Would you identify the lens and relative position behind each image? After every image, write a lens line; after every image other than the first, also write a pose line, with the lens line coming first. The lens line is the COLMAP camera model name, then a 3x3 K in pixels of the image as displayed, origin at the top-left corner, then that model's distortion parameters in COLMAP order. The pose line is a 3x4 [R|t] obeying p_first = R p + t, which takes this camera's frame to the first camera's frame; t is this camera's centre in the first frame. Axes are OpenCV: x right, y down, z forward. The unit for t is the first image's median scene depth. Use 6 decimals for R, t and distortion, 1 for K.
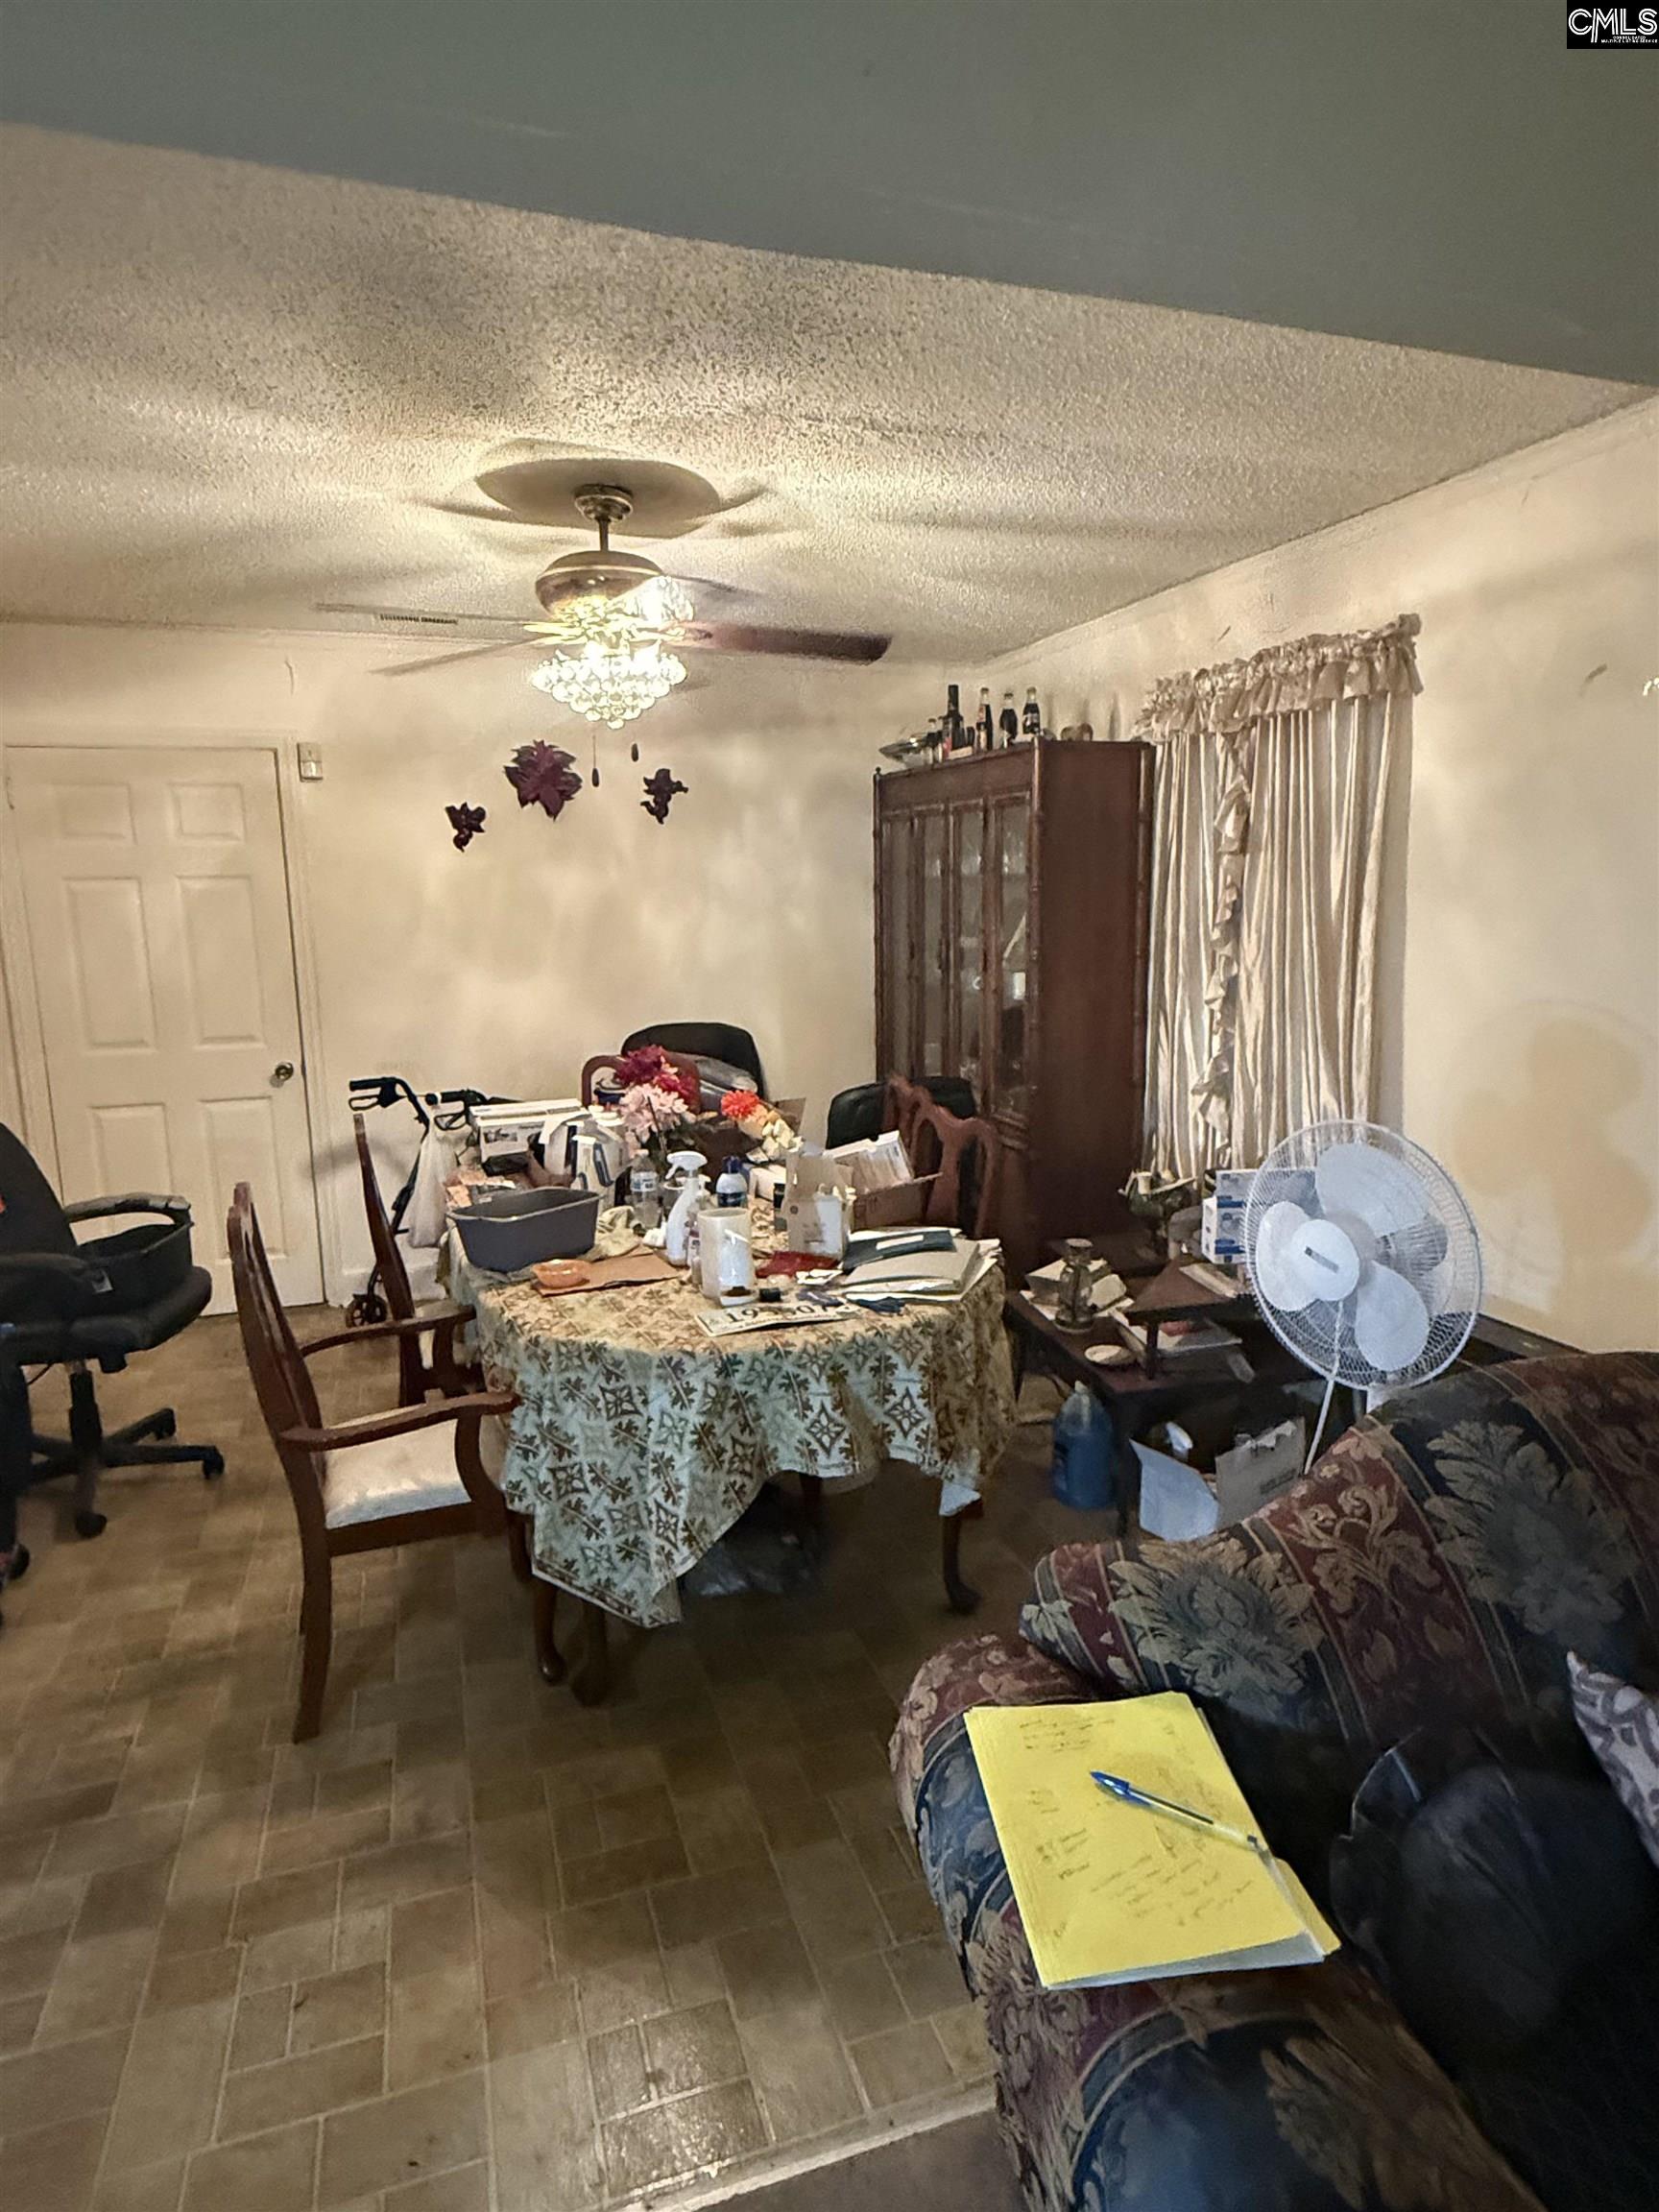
lens RADIAL K [[1235.9, 0, 833.9], [0, 1235.9, 1104.2], [0, 0, 1]] dist [-0.001861, -0.000037]
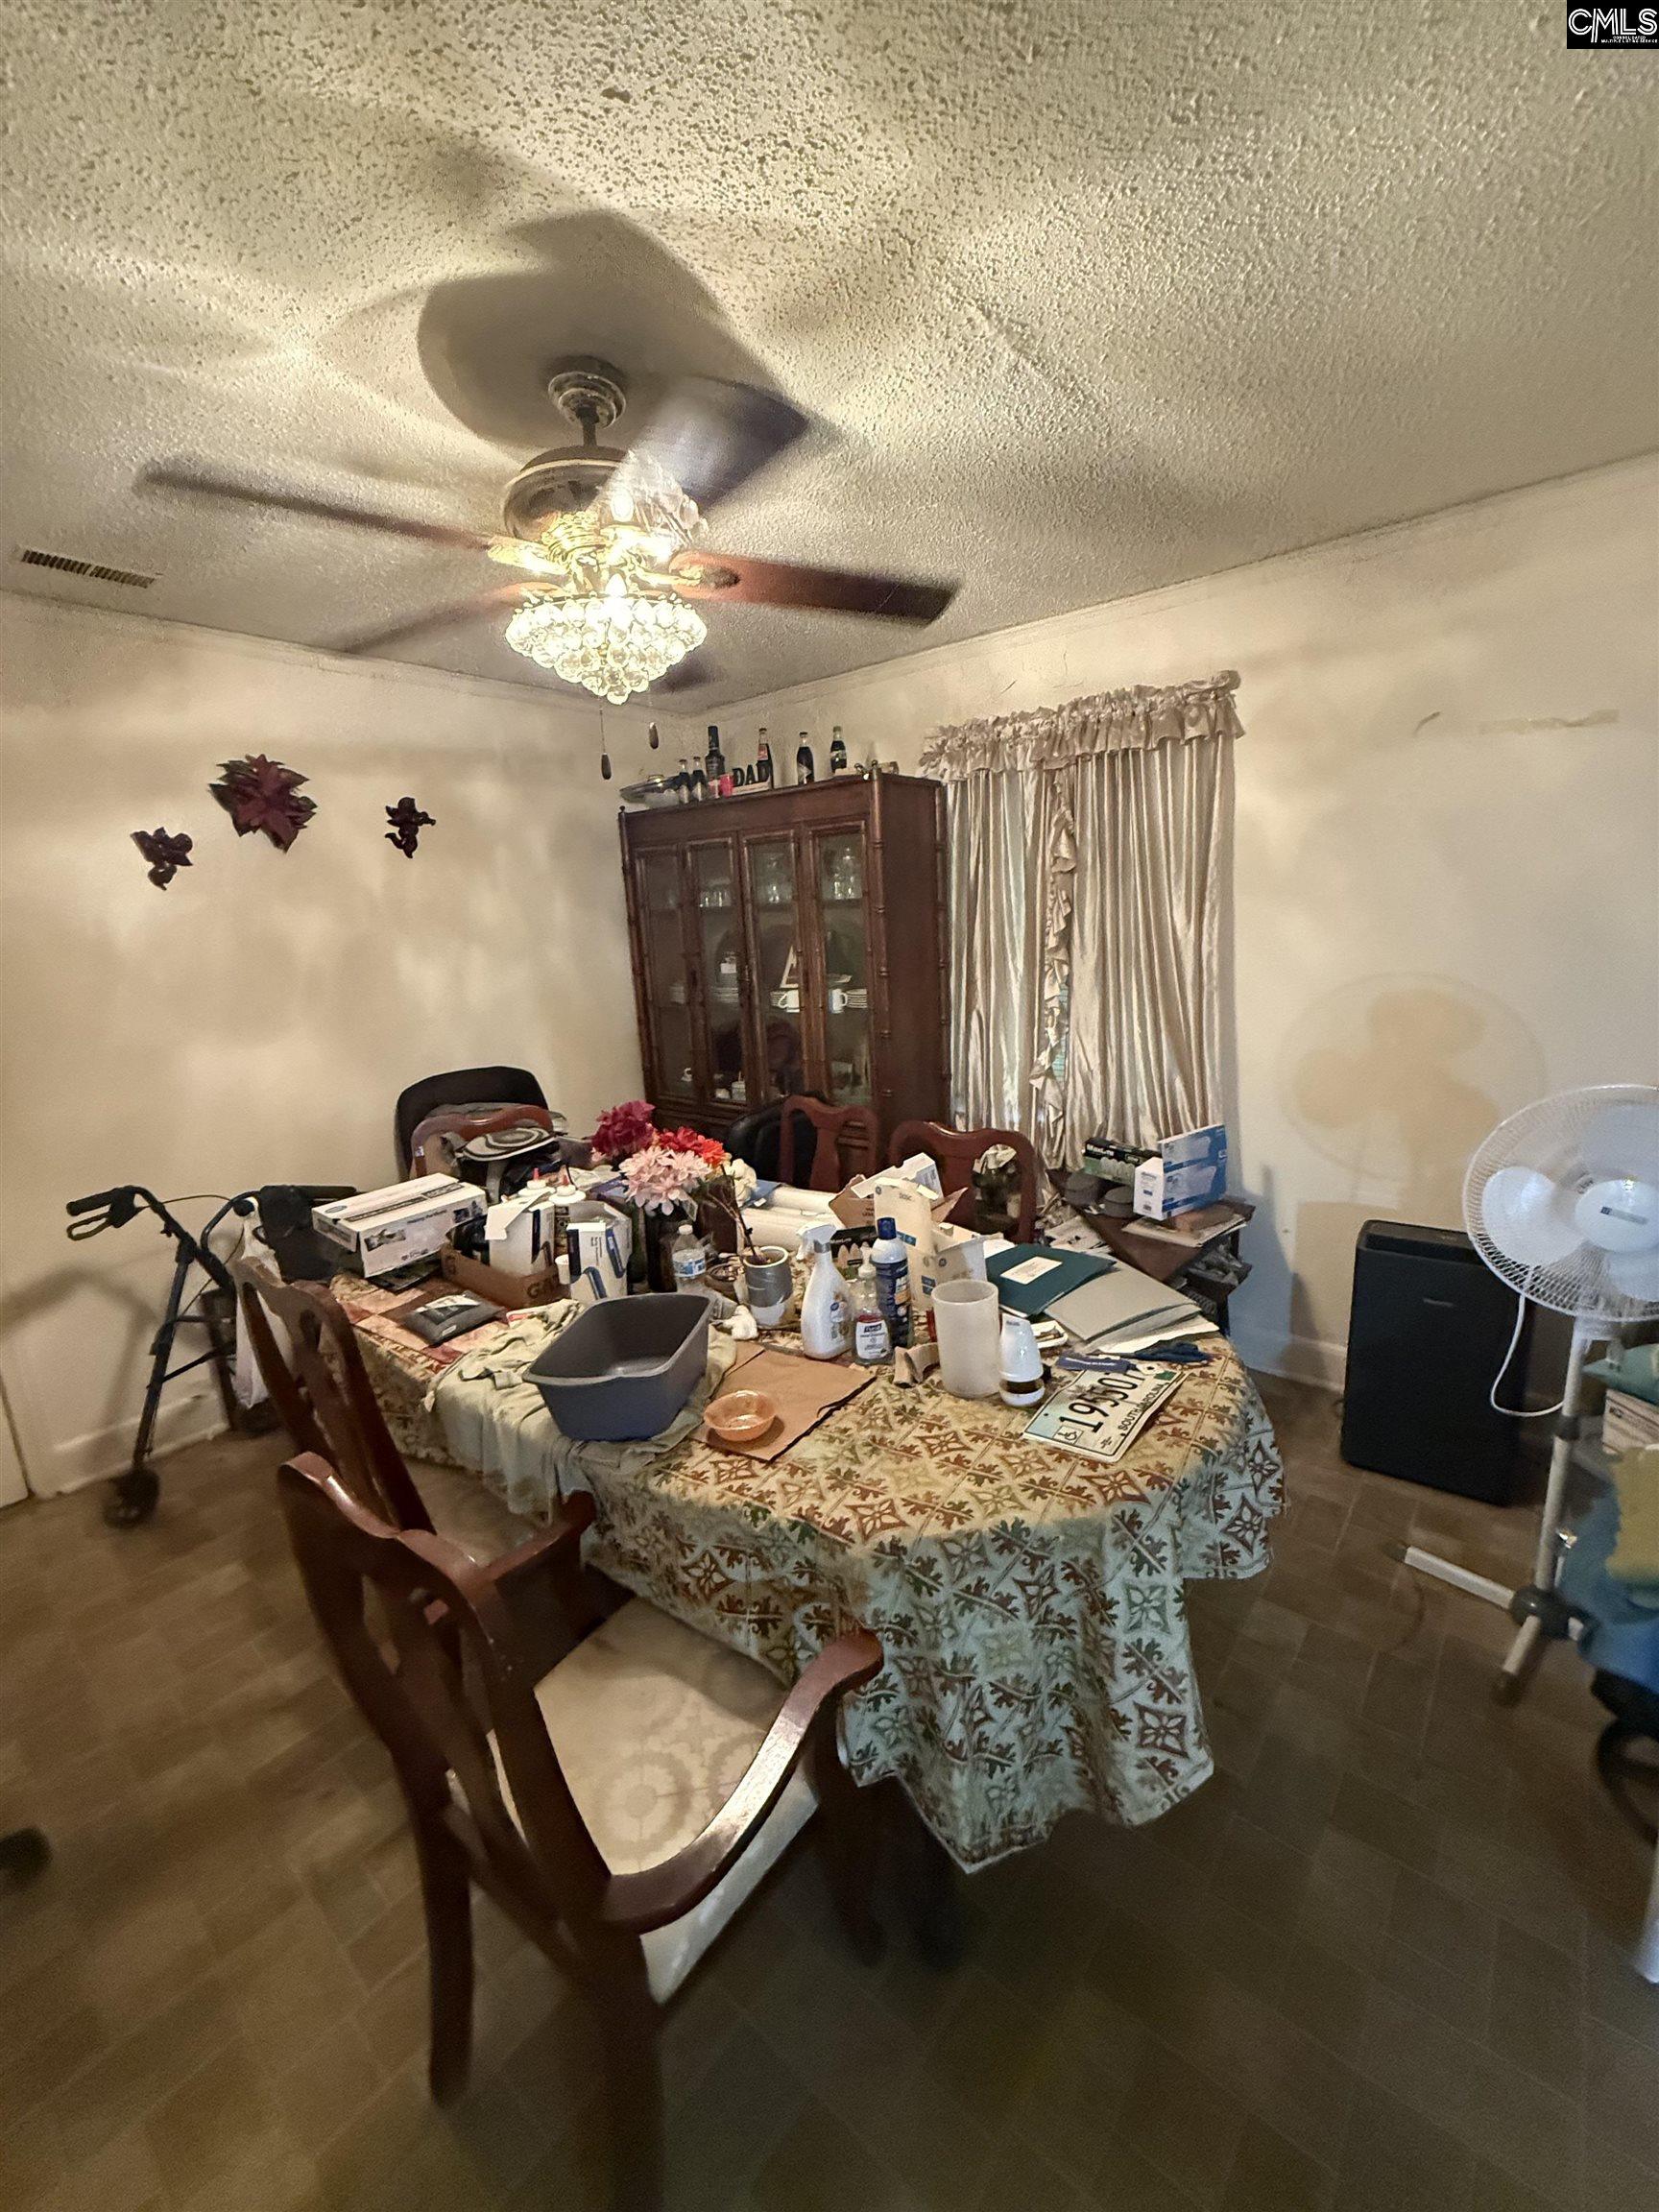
lens RADIAL K [[877.6, 0, 832.4], [0, 877.6, 1110.5], [0, 0, 1]] dist [-0.000126, -0.000023]
pose [[0.848608, -0.140949, 0.509899, -0.321201], [0.127800, 0.989926, 0.060946, -0.056850], [-0.513353, 0.013446, 0.858072, 0.389497]]
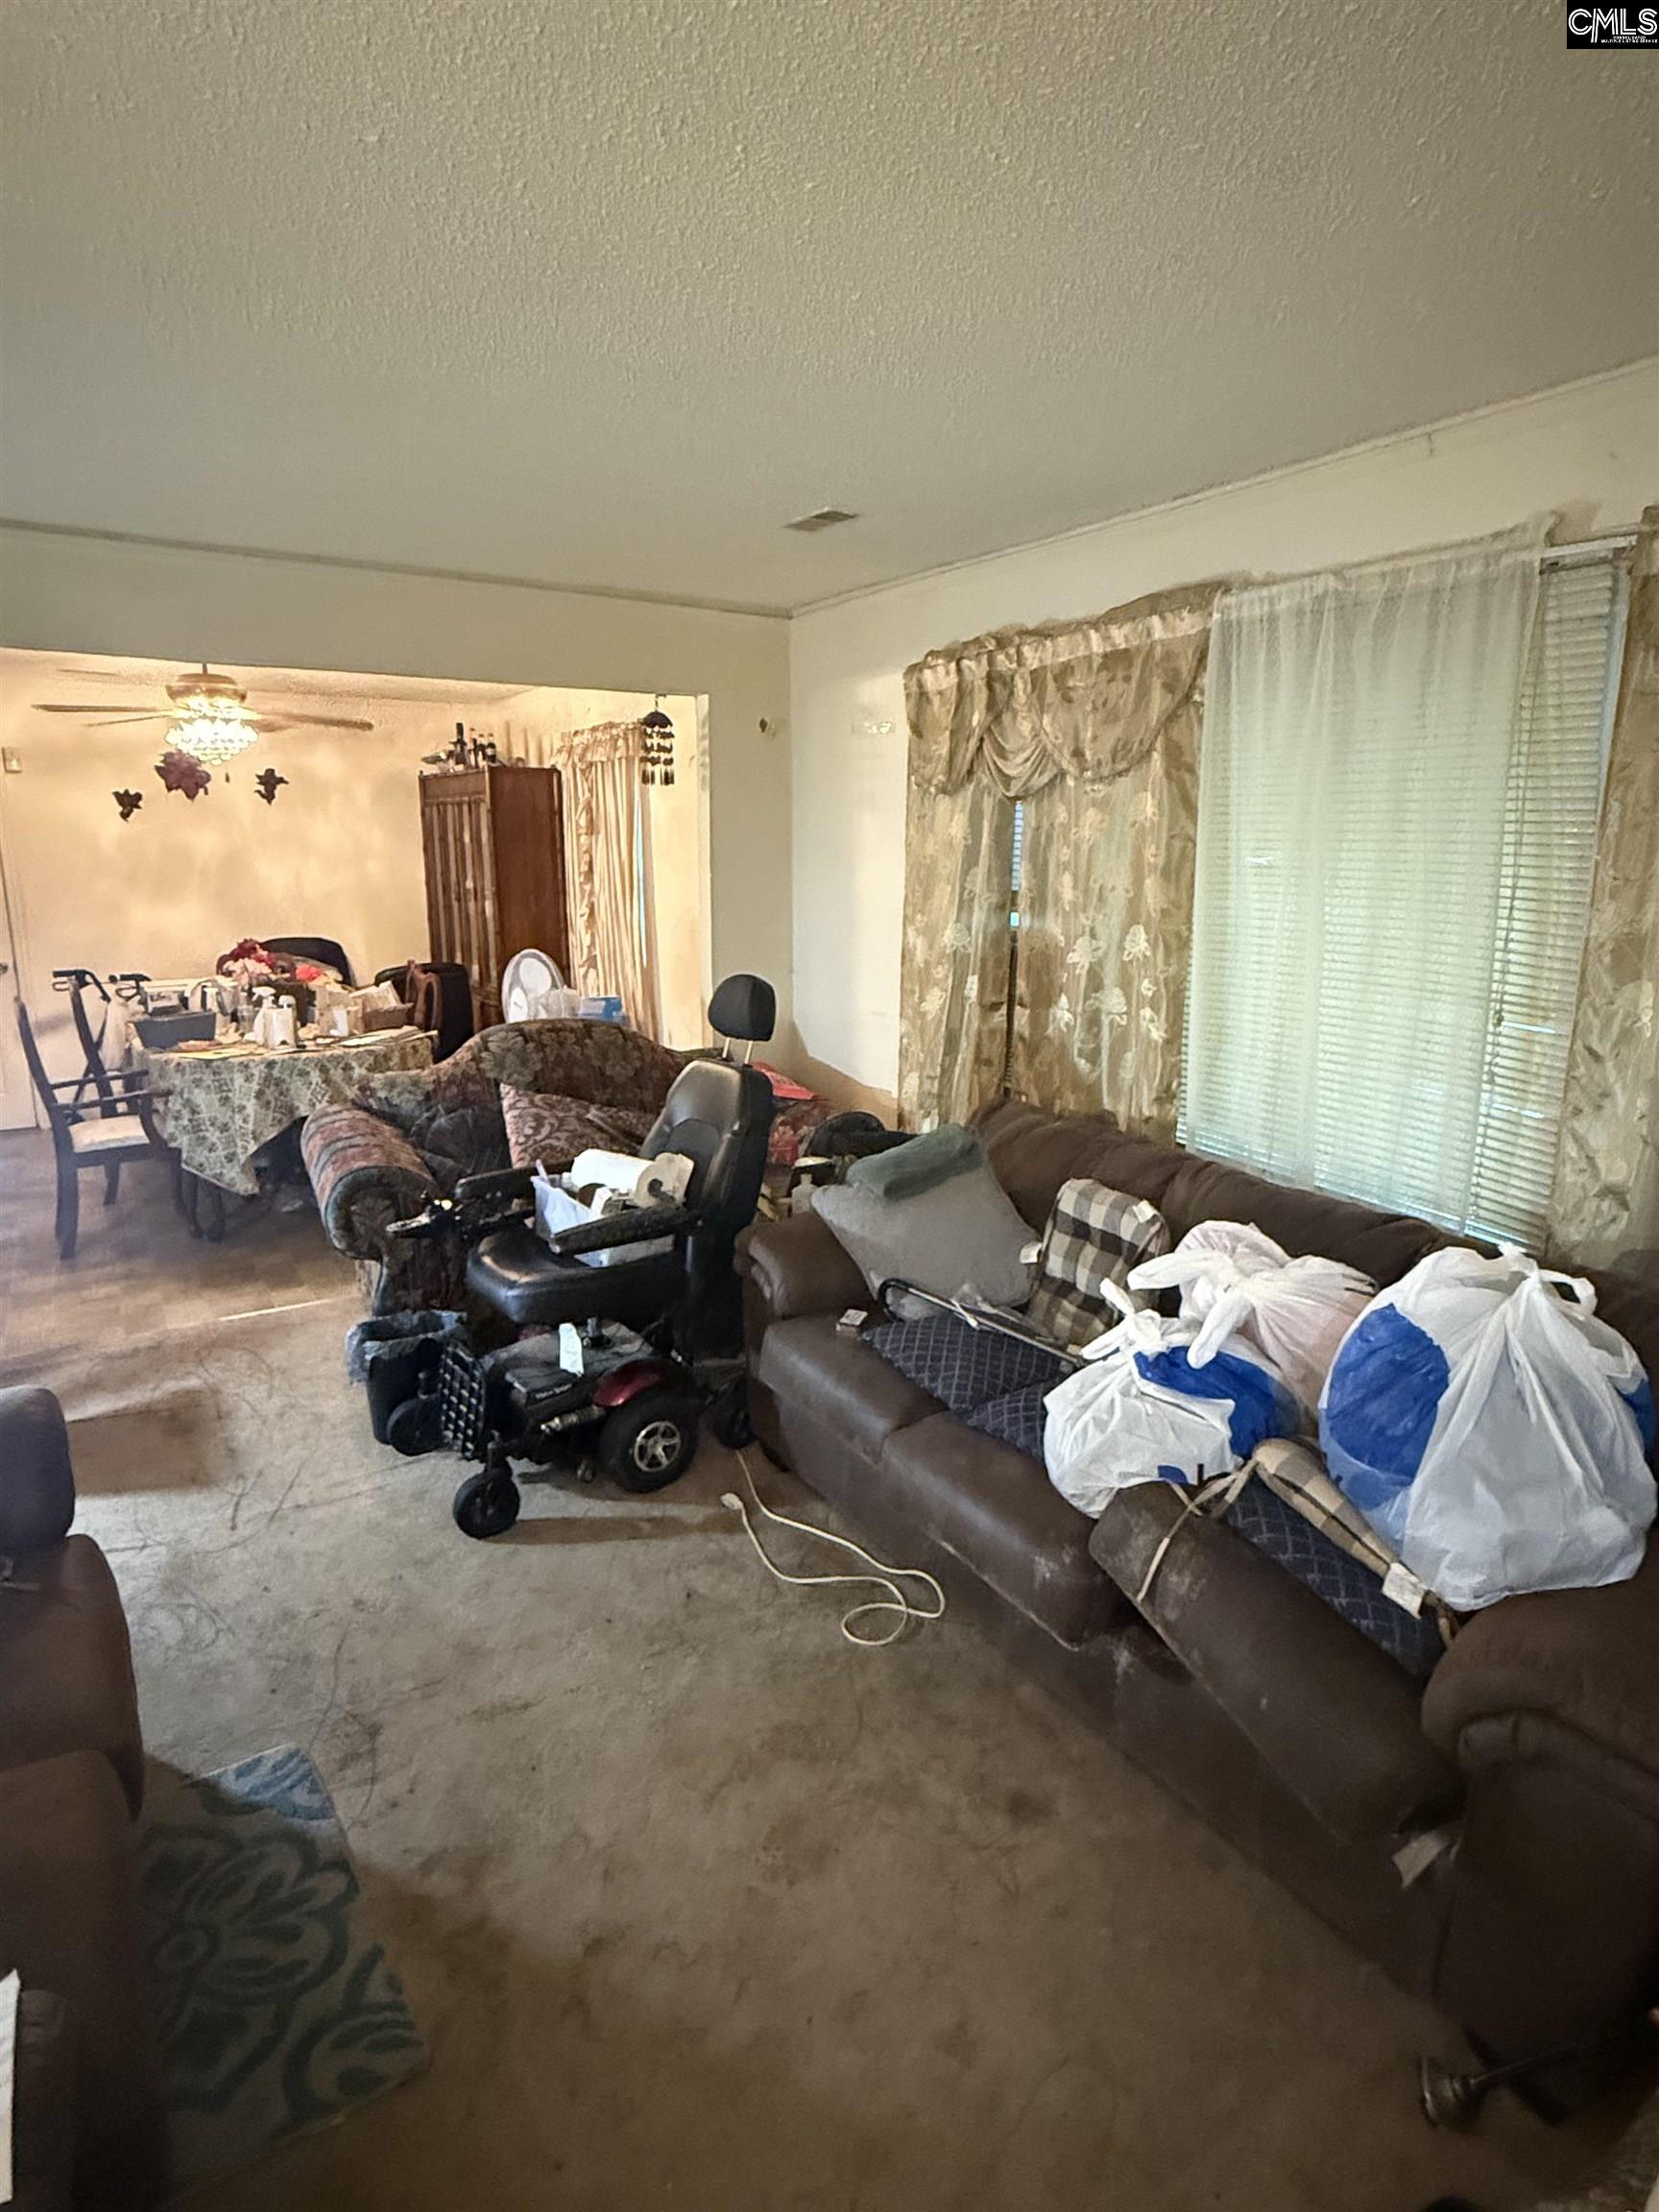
lens RADIAL K [[1235.9, 0, 833.9], [0, 1235.9, 1104.2], [0, 0, 1]] dist [-0.001861, -0.000037]
pose [[0.974107, -0.032175, 0.223786, 0.251929], [0.024561, 0.999023, 0.036726, 0.139032], [-0.224750, -0.030279, 0.973946, -0.882450]]
